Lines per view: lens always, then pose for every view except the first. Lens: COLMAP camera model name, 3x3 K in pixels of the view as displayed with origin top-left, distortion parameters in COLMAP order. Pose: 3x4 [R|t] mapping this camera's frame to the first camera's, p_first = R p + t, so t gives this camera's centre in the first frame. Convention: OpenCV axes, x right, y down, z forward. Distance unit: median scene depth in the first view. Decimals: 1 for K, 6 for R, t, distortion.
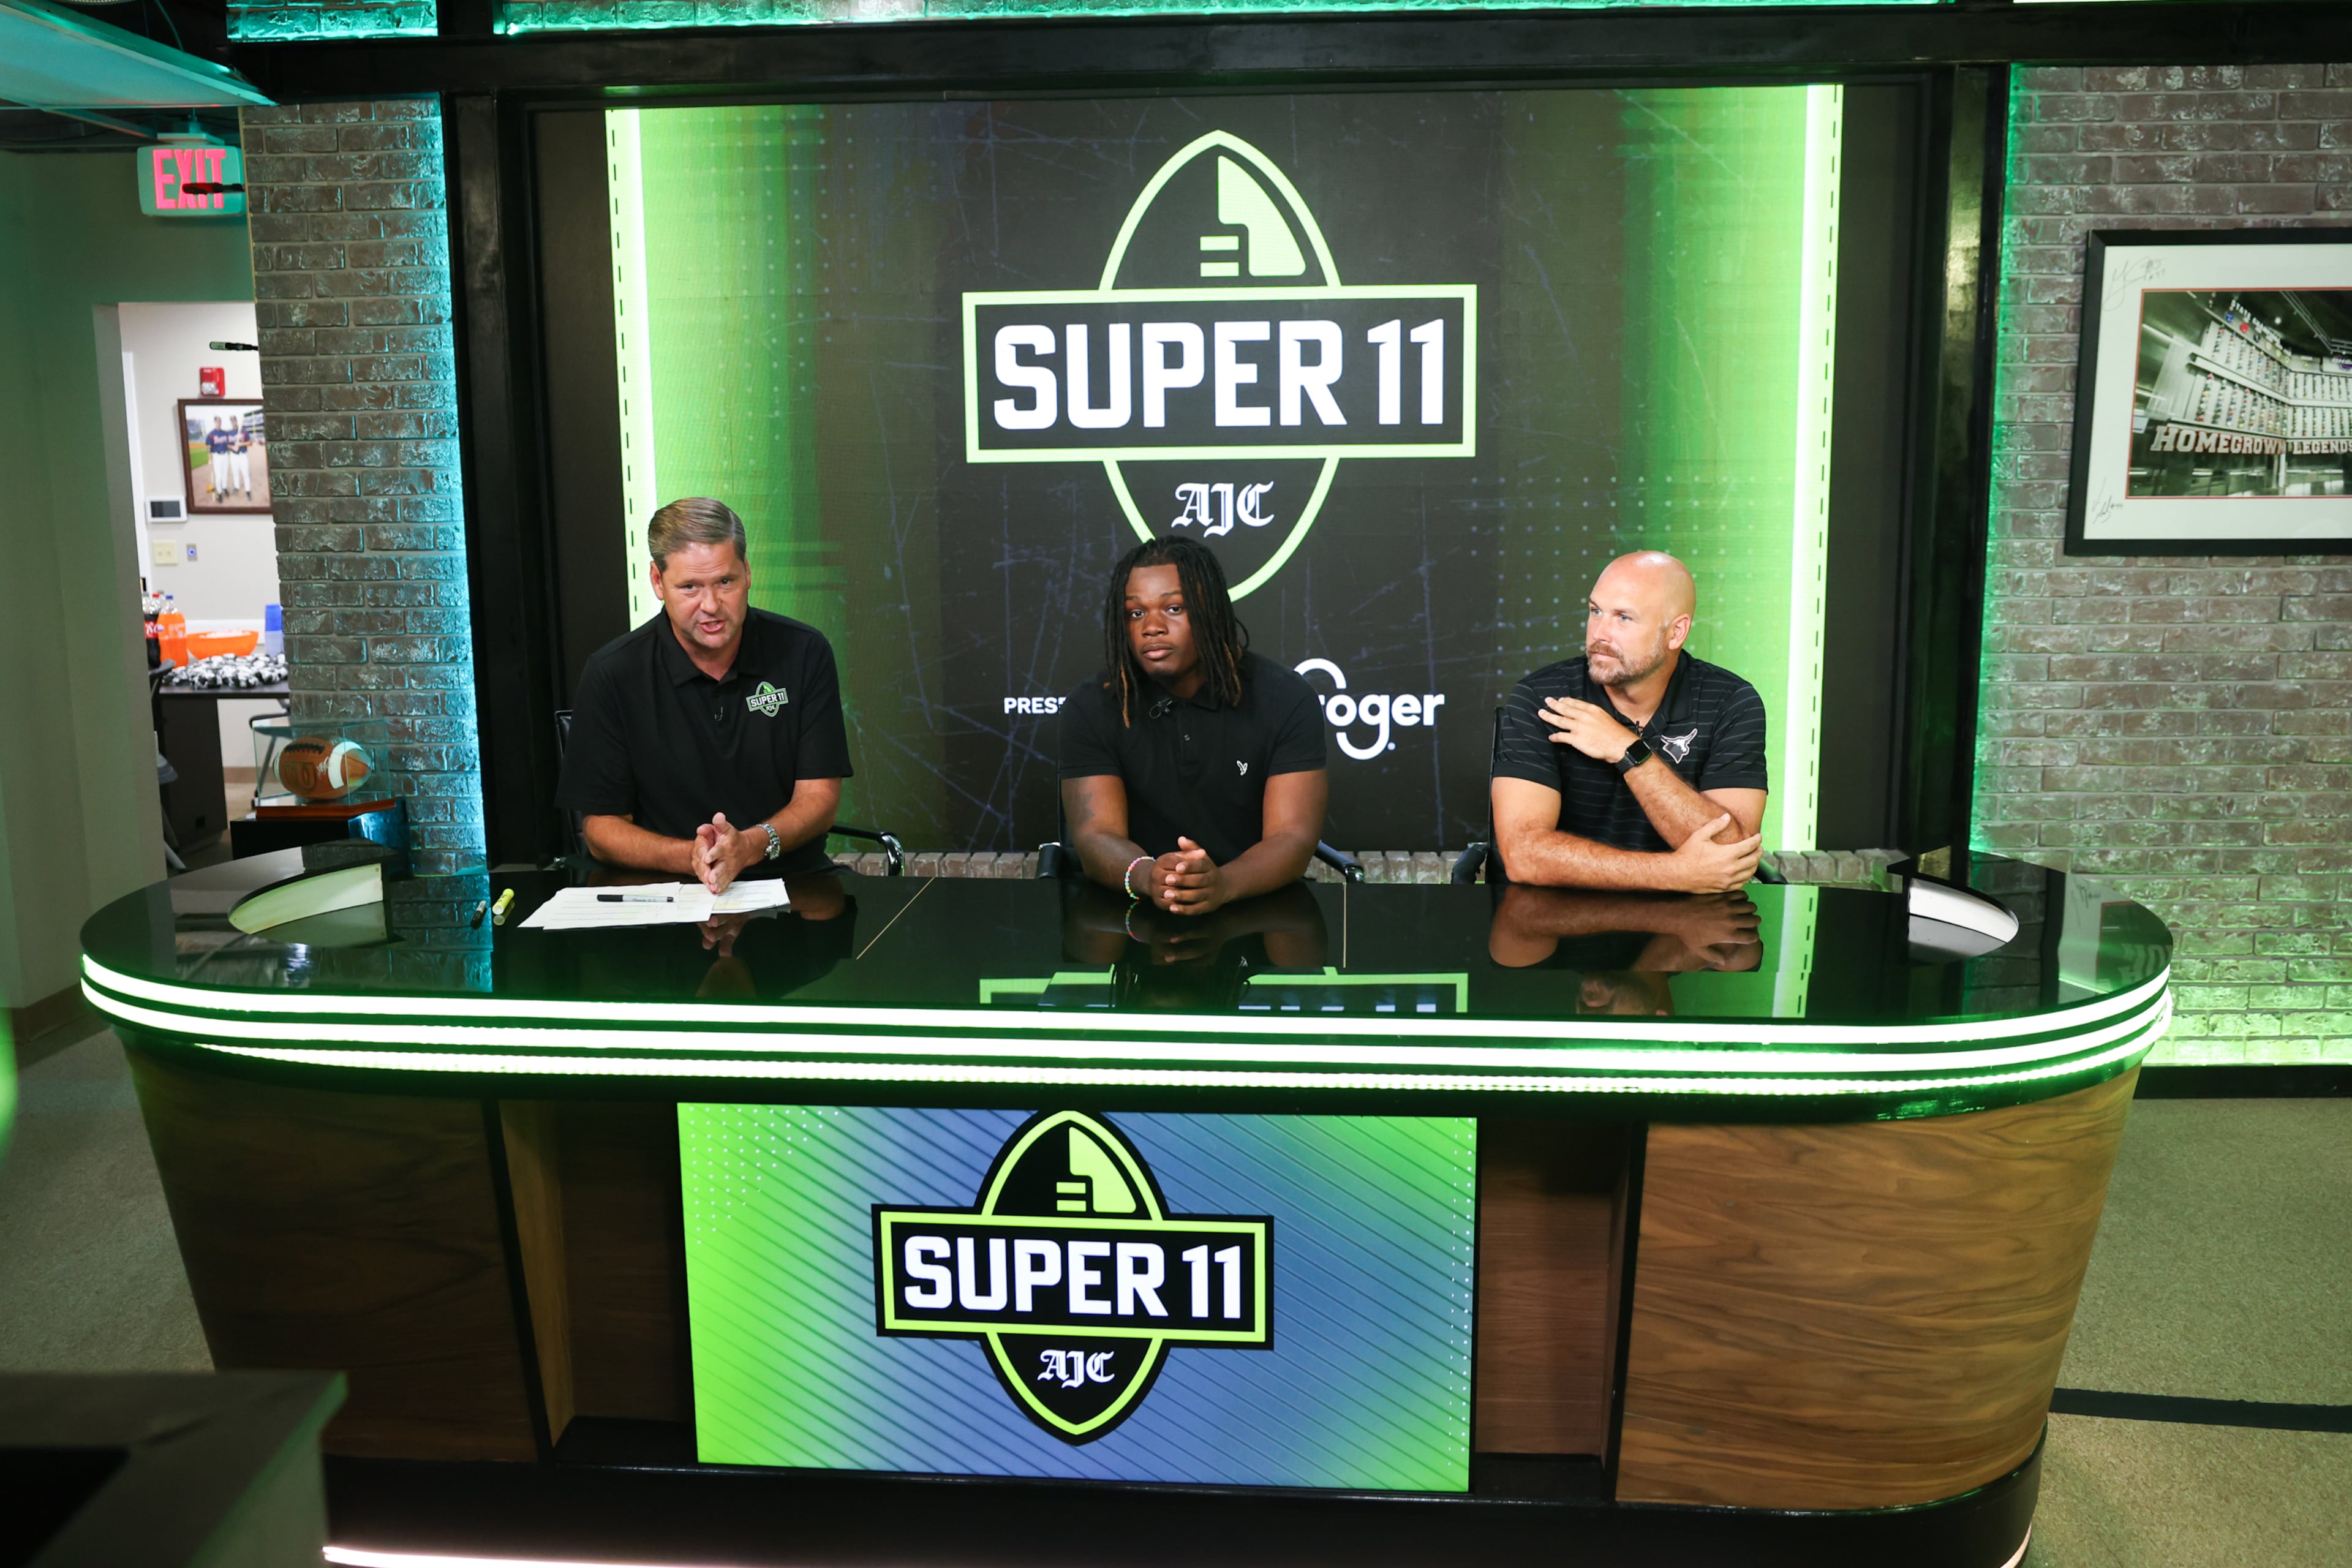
lens RADIAL K [[1963.8, 0, 1175.3], [0, 1963.8, 734.3], [0, 0, 1]] dist [-0.098285, 0.117470]
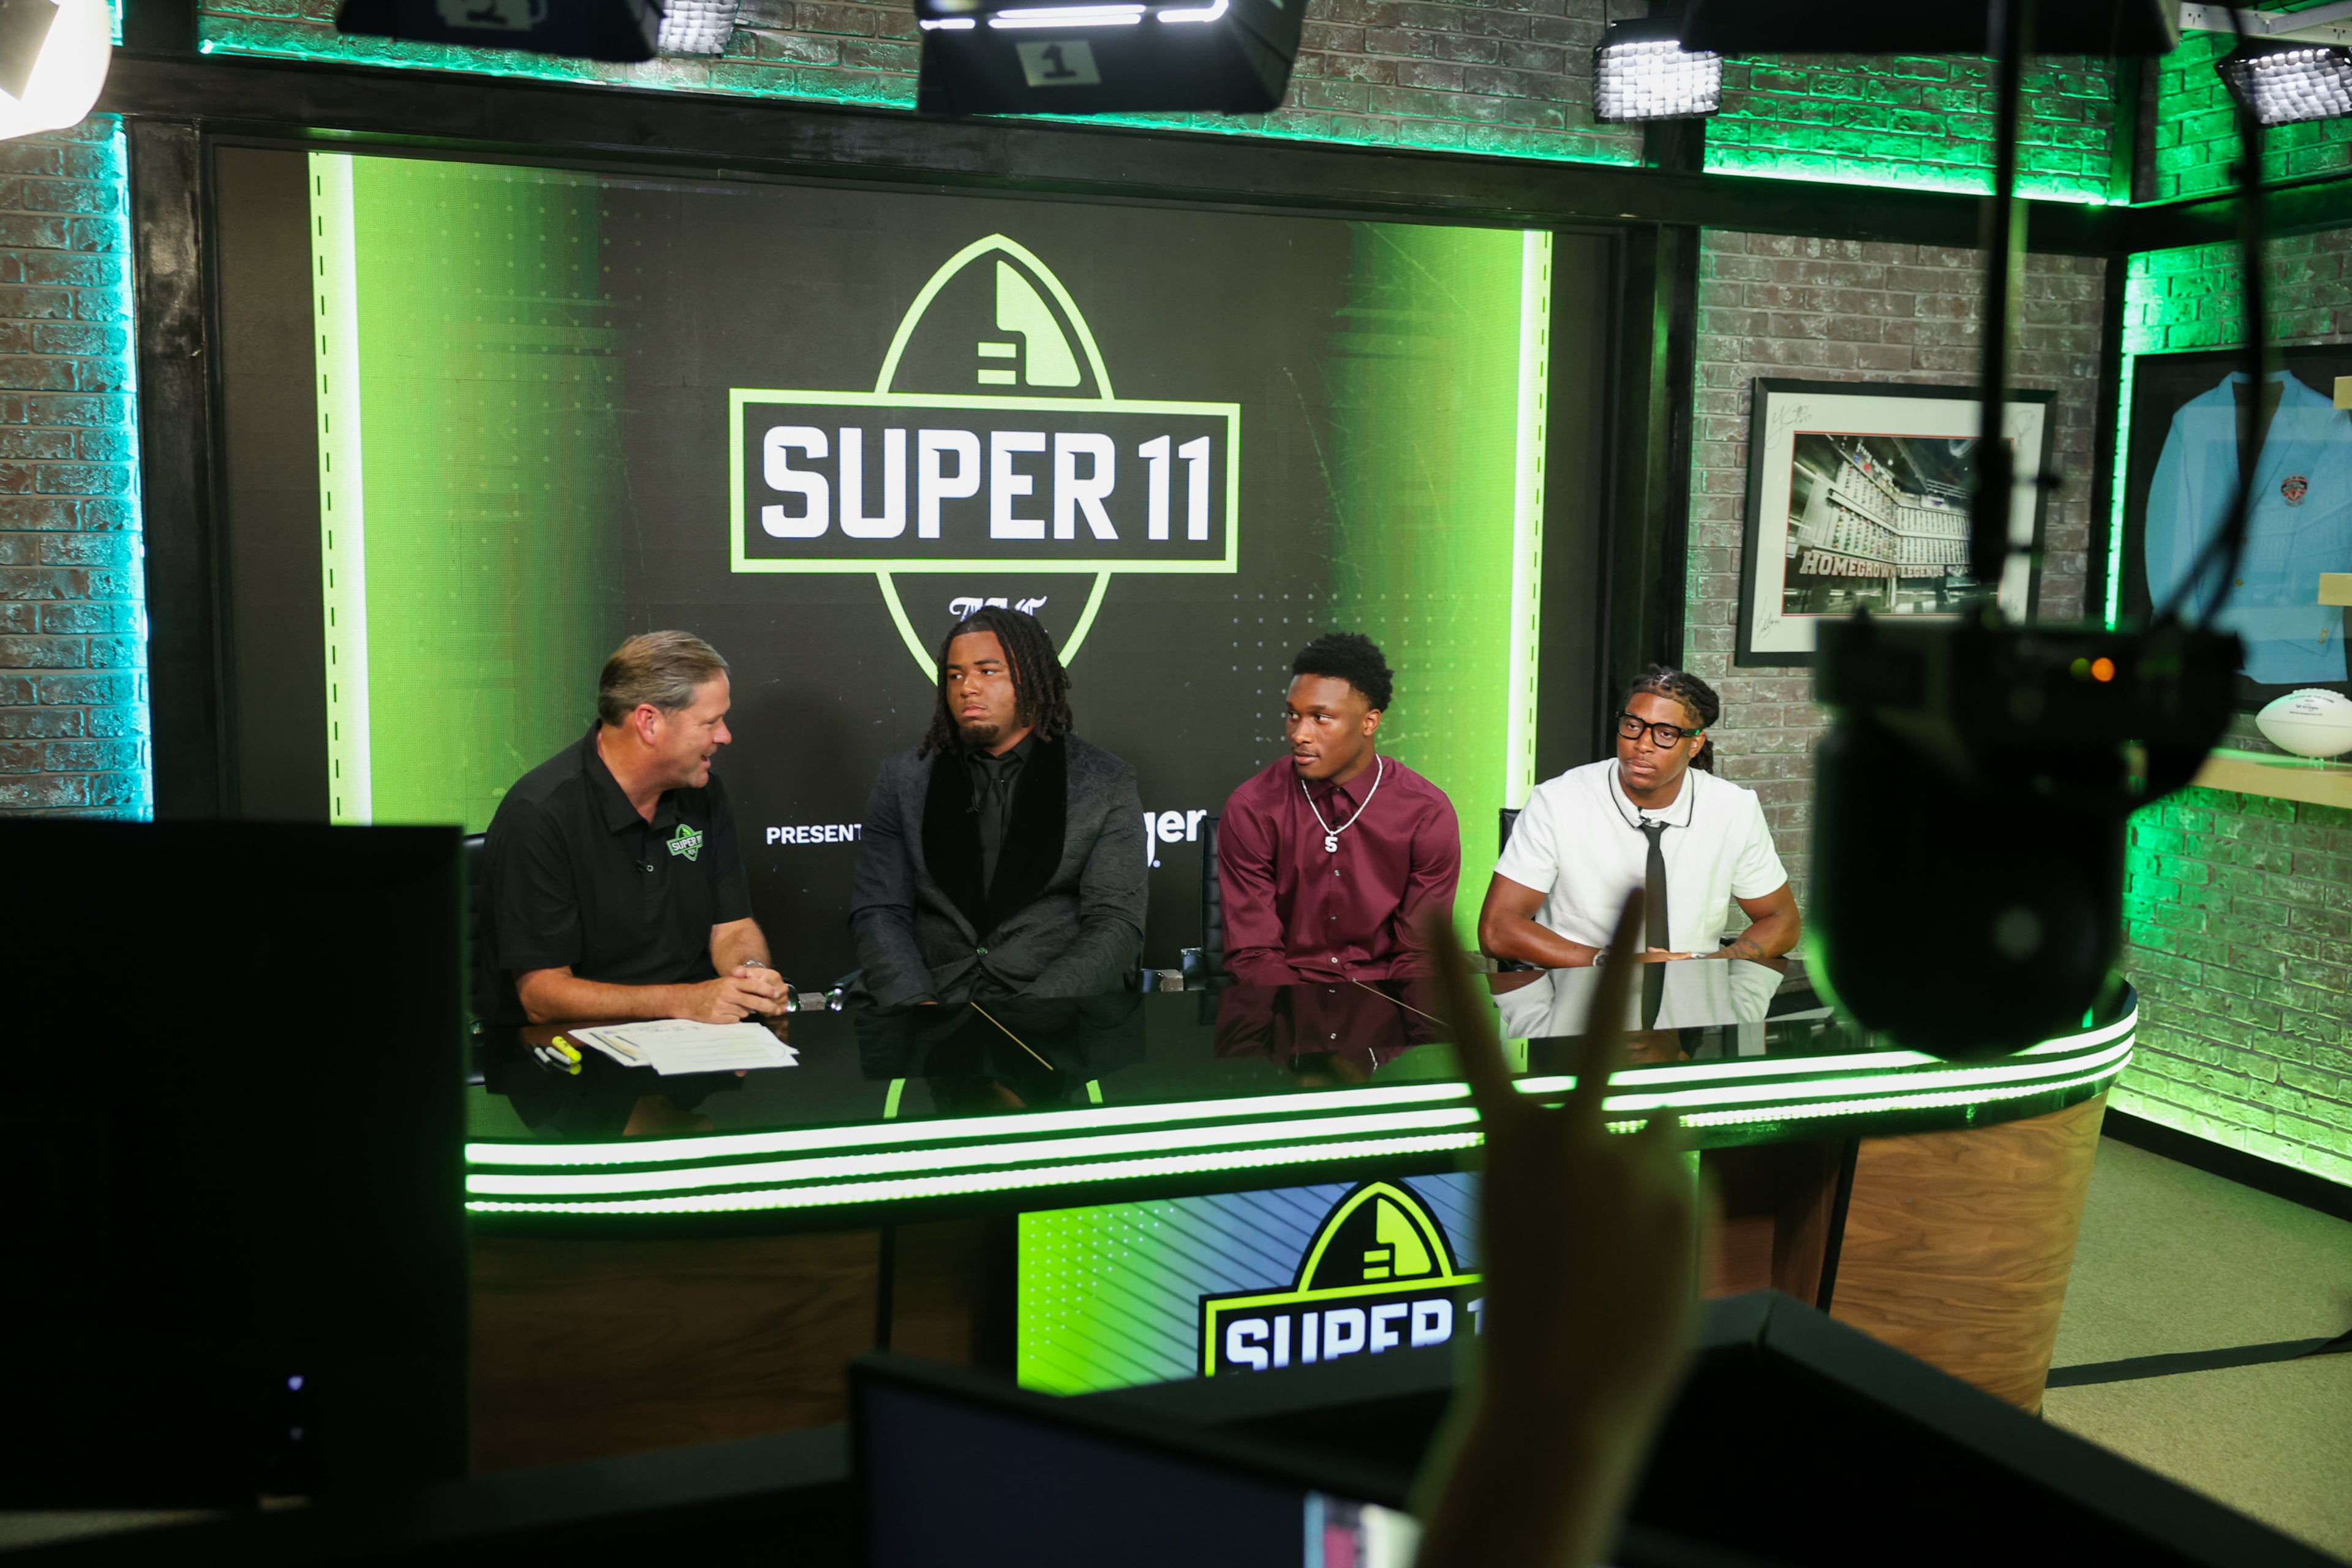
lens RADIAL K [[2396.4, 0, 1130.6], [0, 2396.4, 783.8], [0, 0, 1]] dist [-0.050732, 0.196329]
pose [[0.908697, -0.024285, 0.416749, -0.422318], [0.040746, 0.998699, -0.030648, 0.002393], [-0.415463, 0.044831, 0.908505, -0.097268]]
